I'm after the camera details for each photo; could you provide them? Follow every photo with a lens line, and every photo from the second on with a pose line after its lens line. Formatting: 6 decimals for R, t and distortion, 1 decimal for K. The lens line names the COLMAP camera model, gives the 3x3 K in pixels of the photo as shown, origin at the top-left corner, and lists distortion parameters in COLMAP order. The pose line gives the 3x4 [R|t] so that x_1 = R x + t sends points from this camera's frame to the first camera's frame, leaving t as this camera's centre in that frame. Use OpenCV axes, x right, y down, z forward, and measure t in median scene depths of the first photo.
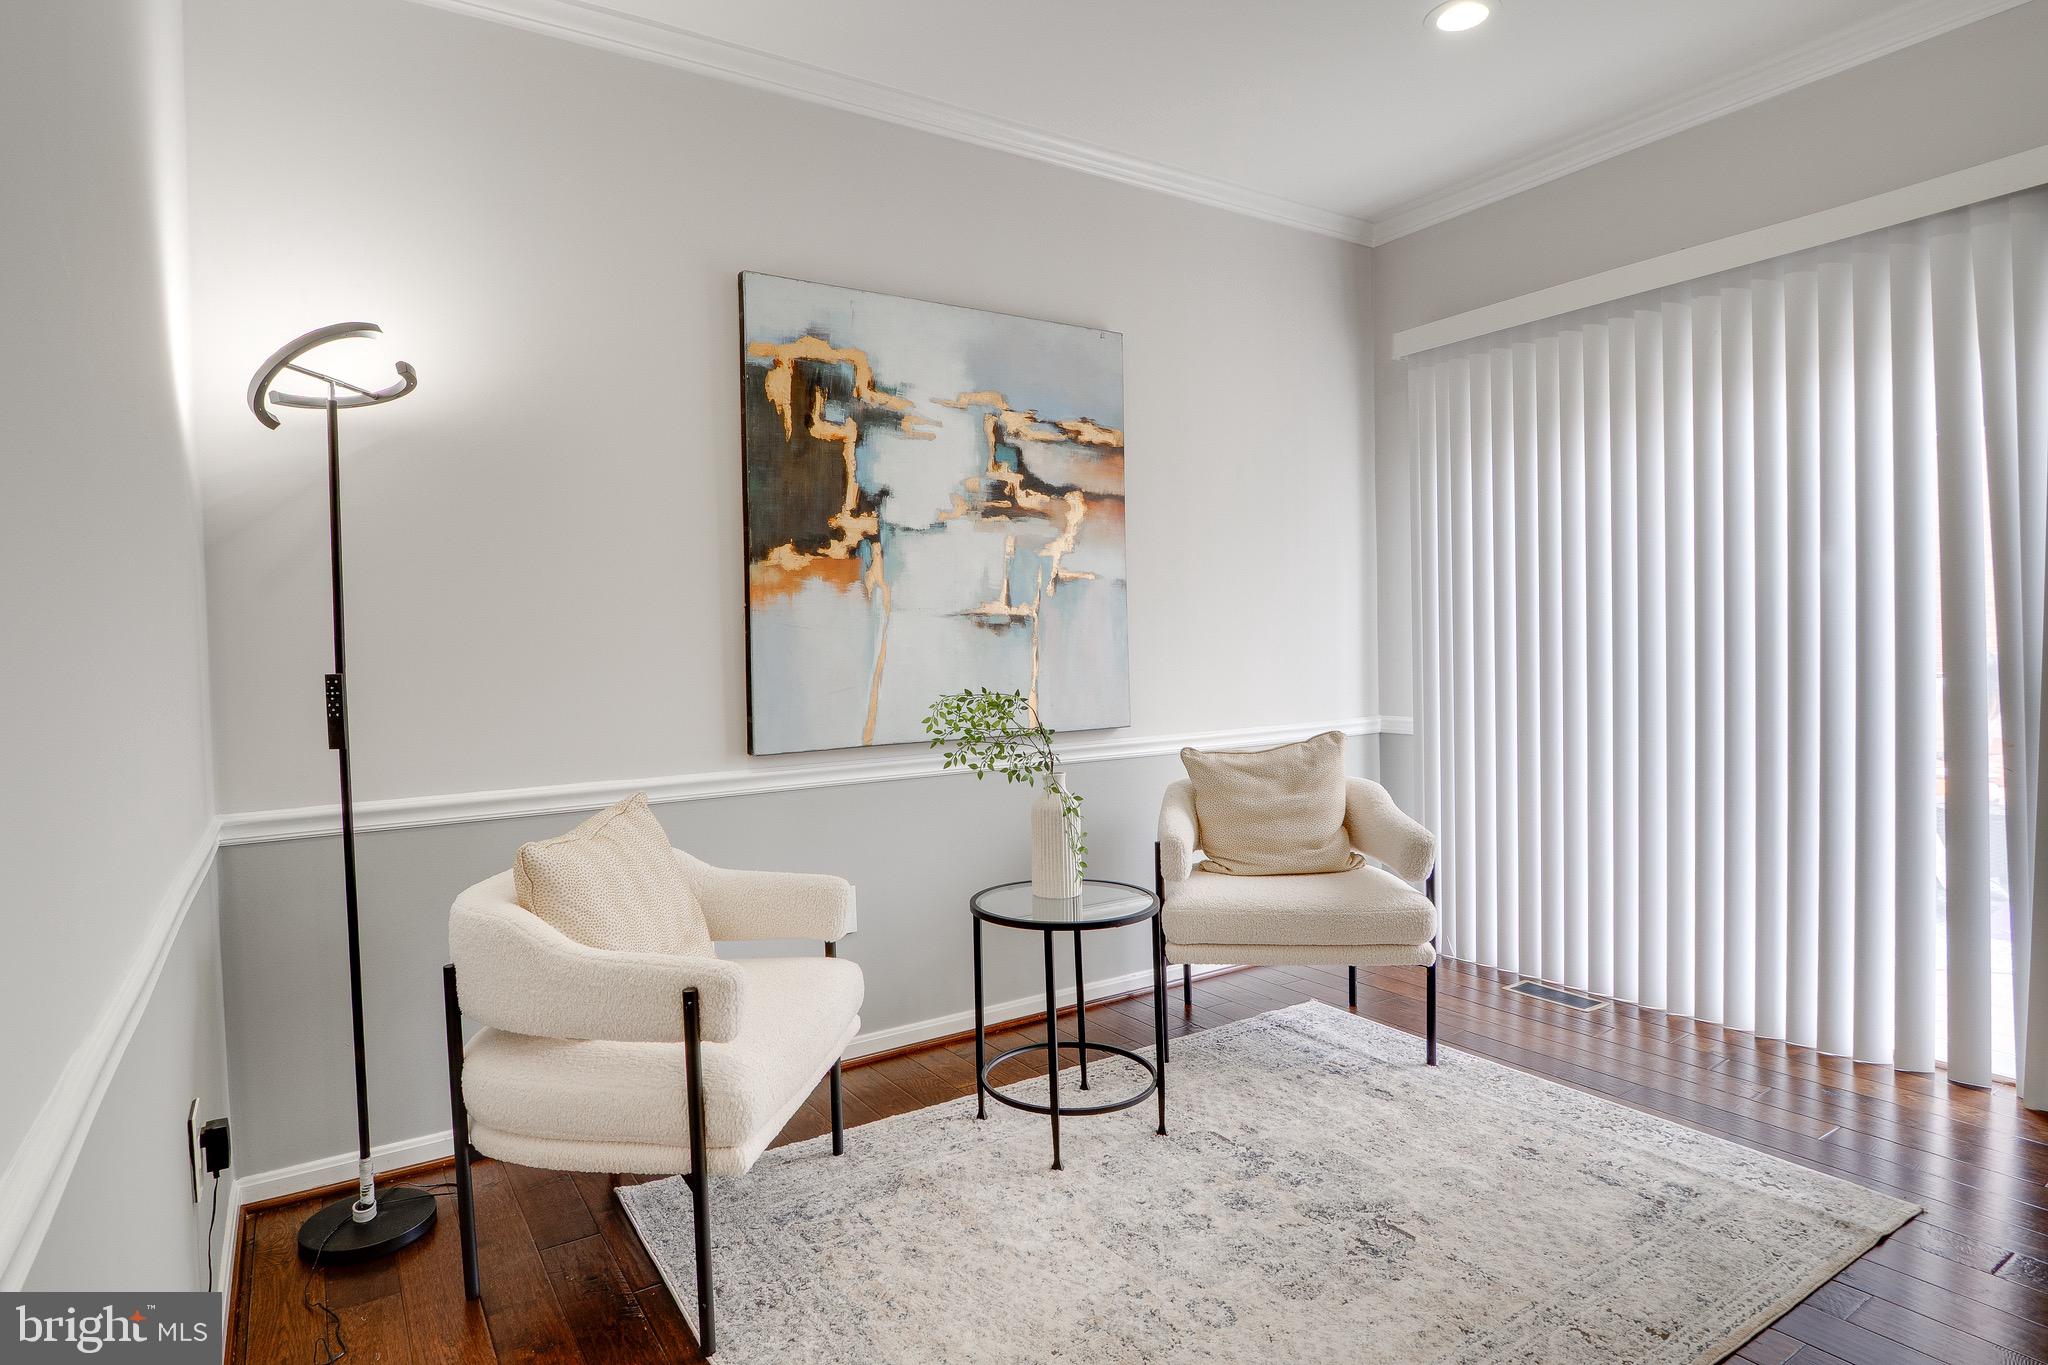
lens RADIAL K [[1140.9, 0, 1022.7], [0, 1140.9, 659.3], [0, 0, 1]] dist [-0.001897, -0.014392]
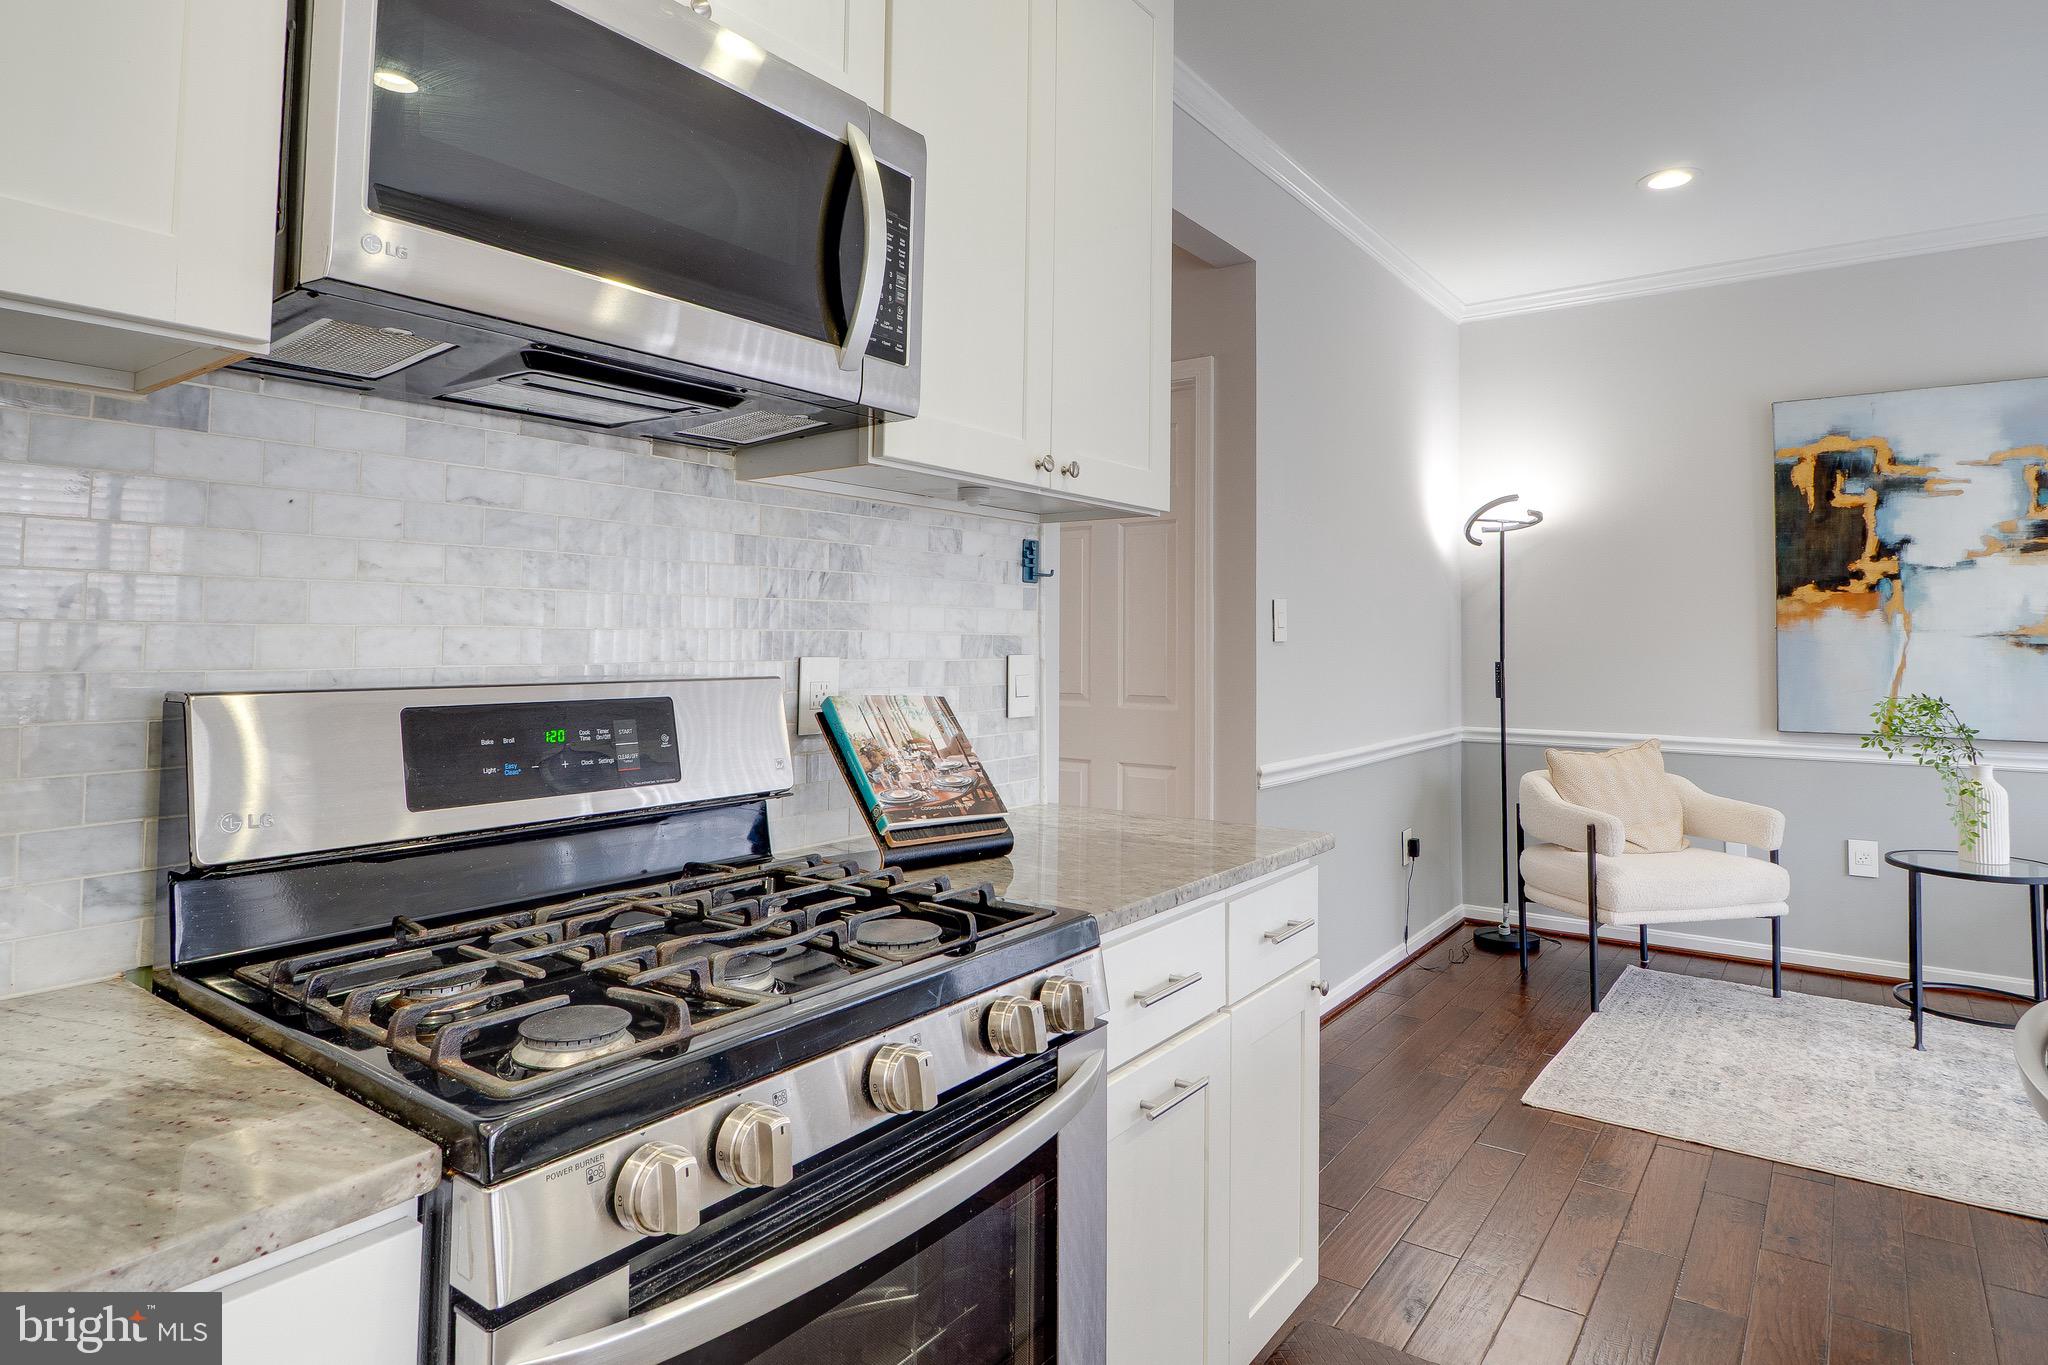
lens RADIAL K [[1140.9, 0, 1022.7], [0, 1140.9, 659.3], [0, 0, 1]] dist [-0.001897, -0.014392]
pose [[0.365337, 0.041120, -0.929967, 0.741509], [-0.028550, 0.999049, 0.032959, -0.026227], [0.930438, 0.014510, 0.366163, -0.419641]]
